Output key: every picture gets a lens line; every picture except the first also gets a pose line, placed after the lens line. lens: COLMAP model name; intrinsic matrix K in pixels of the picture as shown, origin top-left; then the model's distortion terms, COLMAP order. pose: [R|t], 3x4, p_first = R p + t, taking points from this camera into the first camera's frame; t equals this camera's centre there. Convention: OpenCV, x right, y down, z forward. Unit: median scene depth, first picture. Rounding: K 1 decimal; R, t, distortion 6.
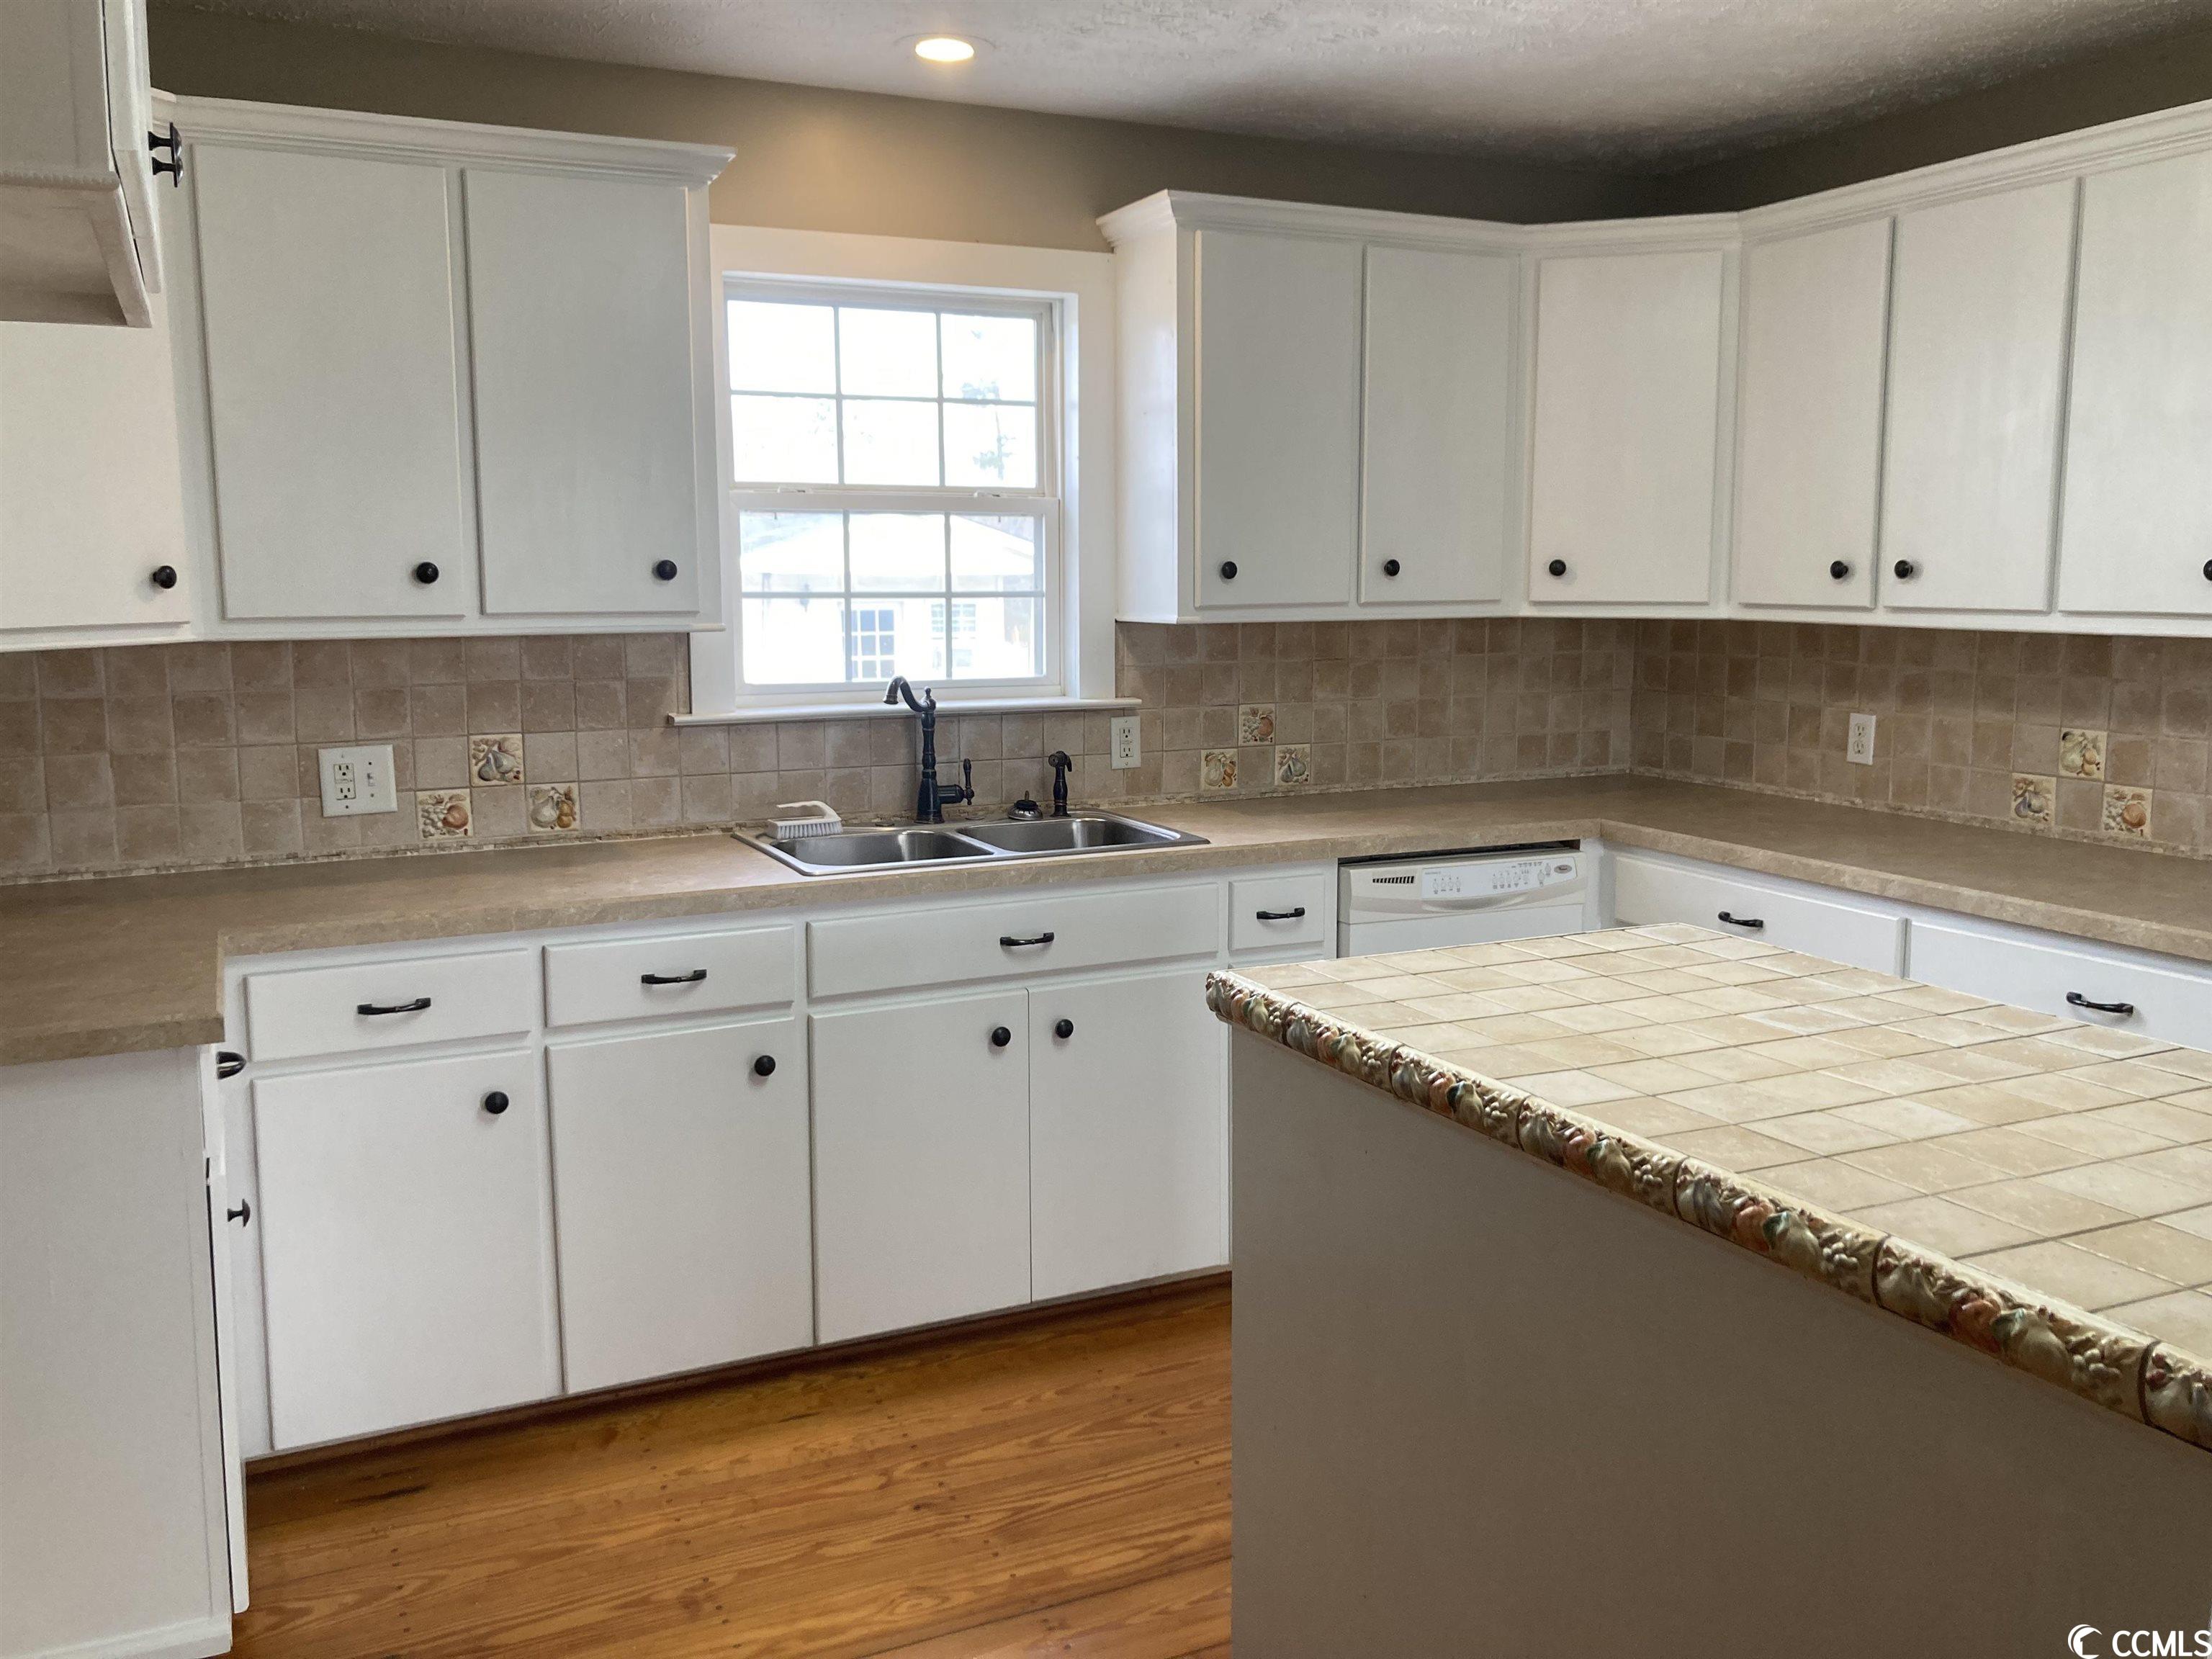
lens RADIAL K [[1846.6, 0, 1109.9], [0, 1846.6, 793.6], [0, 0, 1]] dist [0.158698, -0.318663]
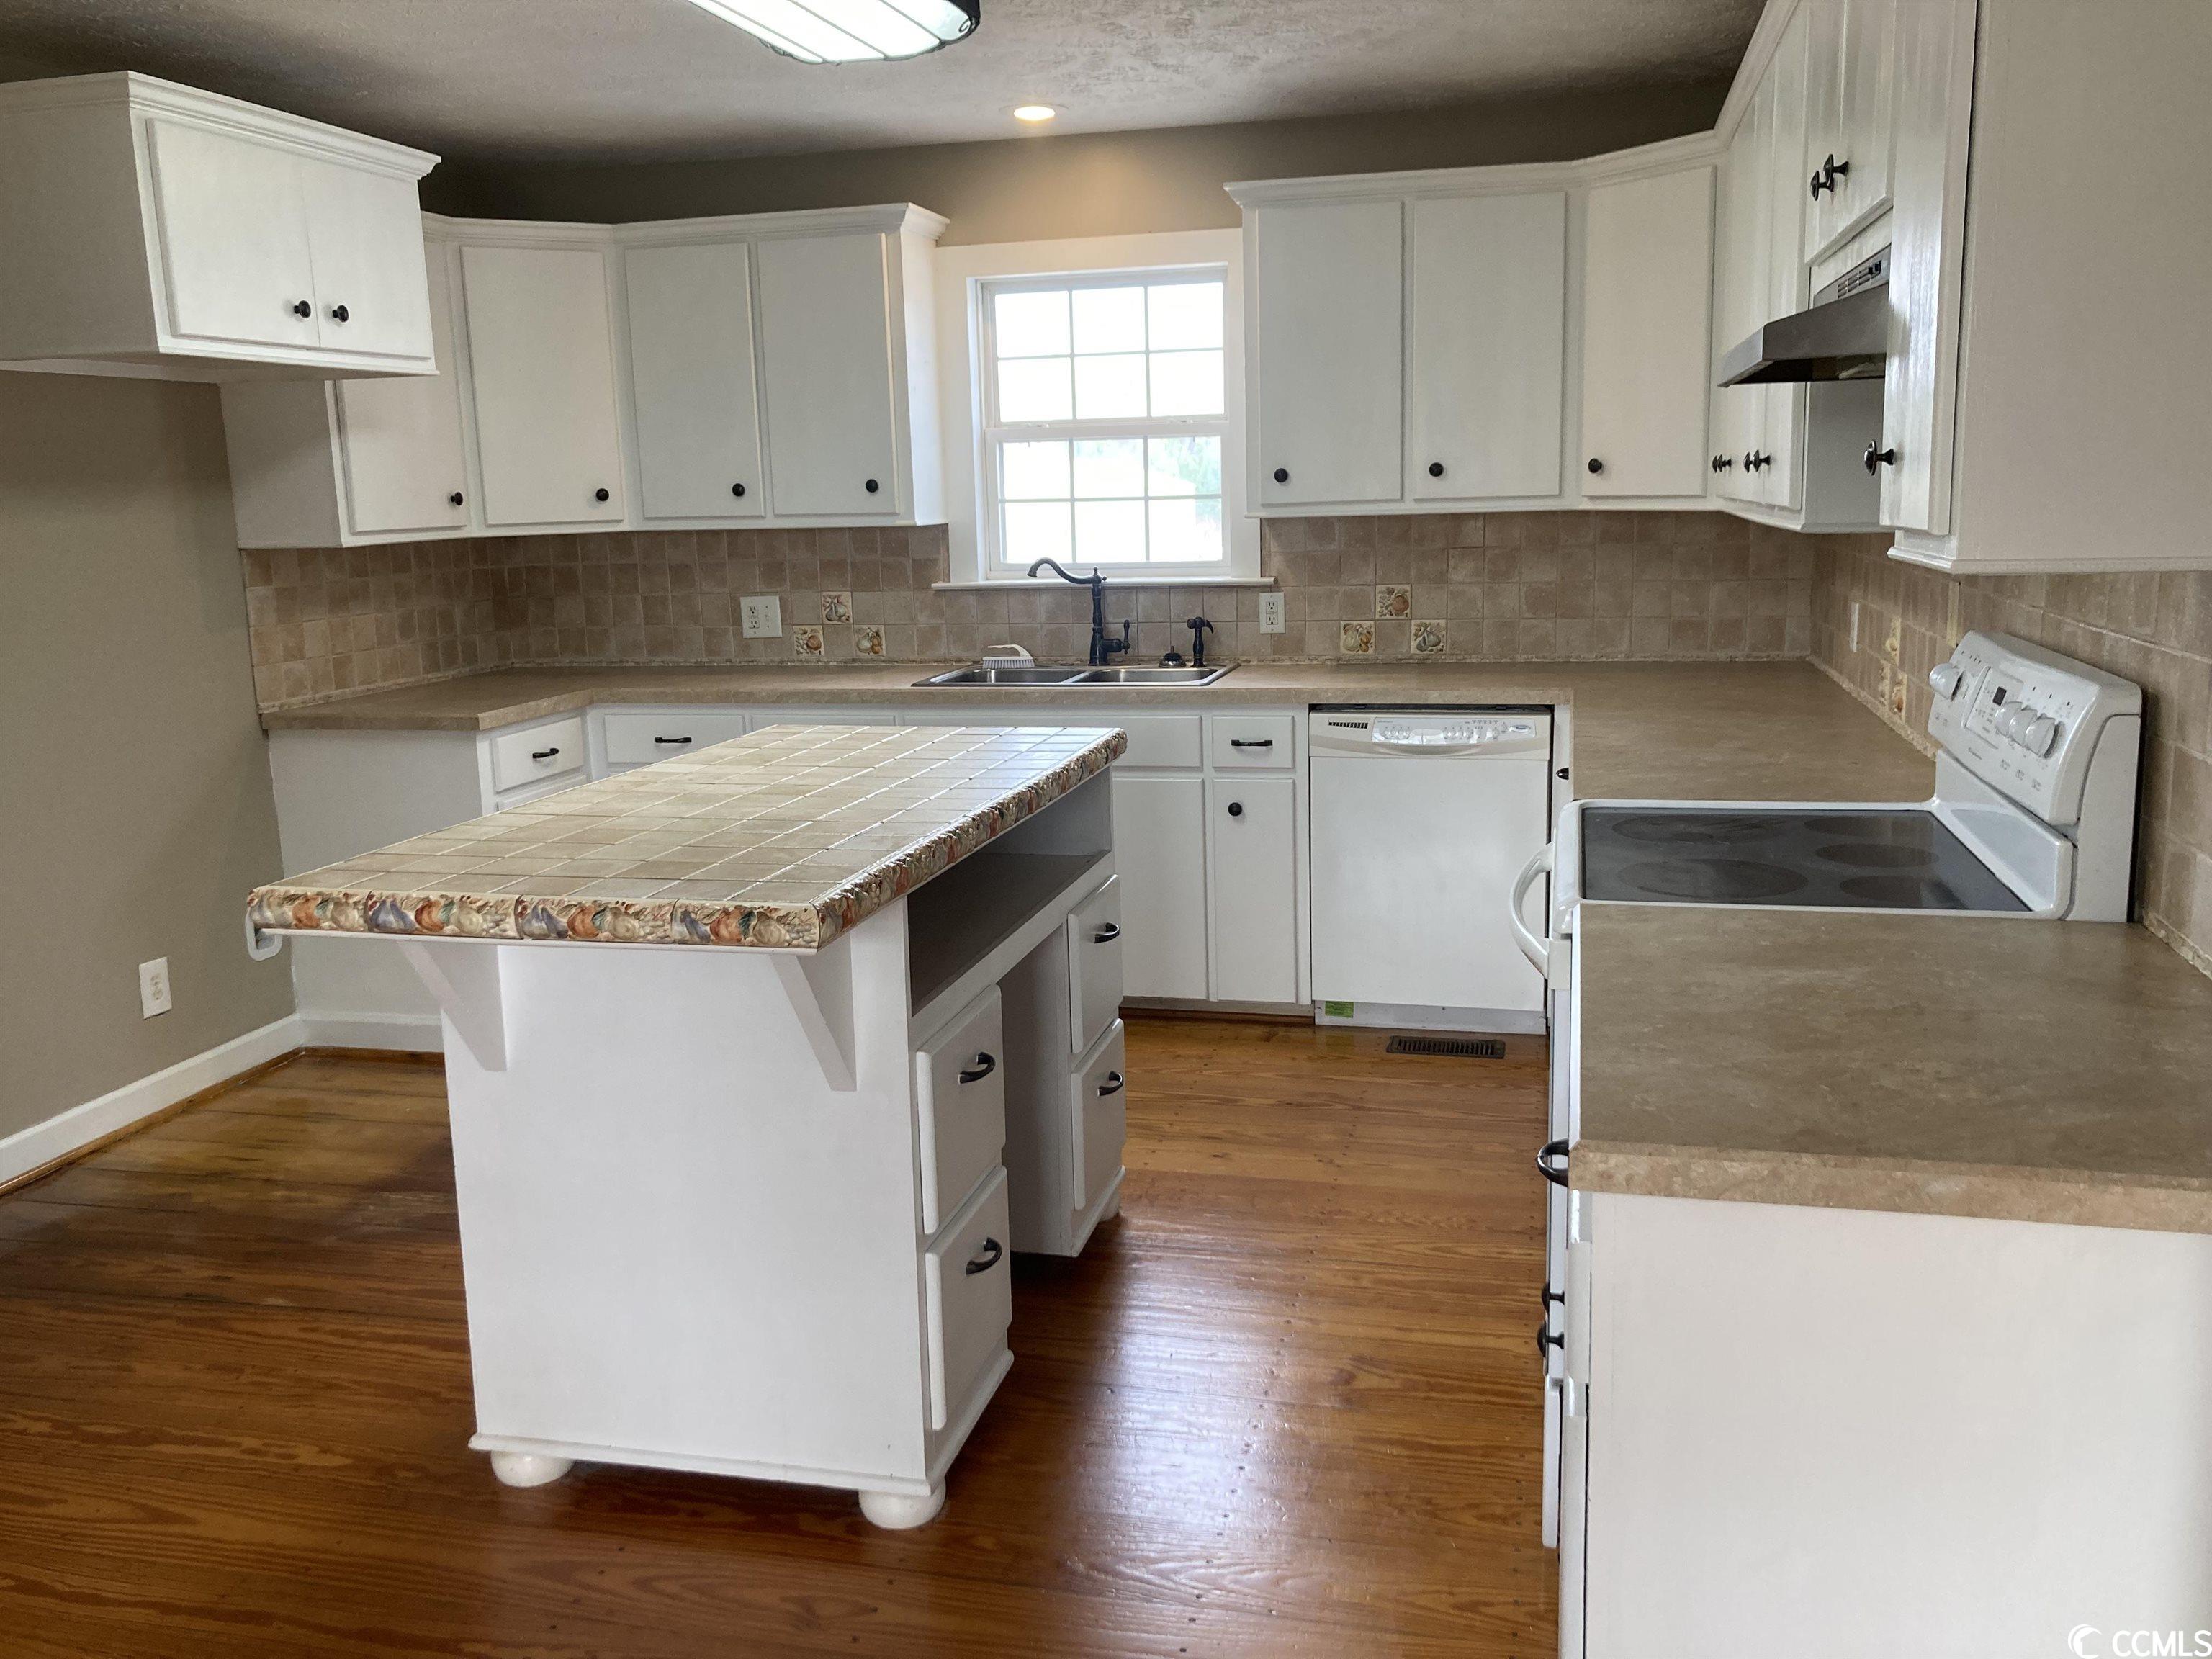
lens RADIAL K [[1846.6, 0, 1109.9], [0, 1846.6, 793.6], [0, 0, 1]] dist [0.158698, -0.318663]
pose [[0.768337, 0.088223, -0.633935, 0.793202], [-0.055406, 0.995904, 0.071445, 0.012310], [0.637642, -0.019770, 0.770079, -0.061584]]
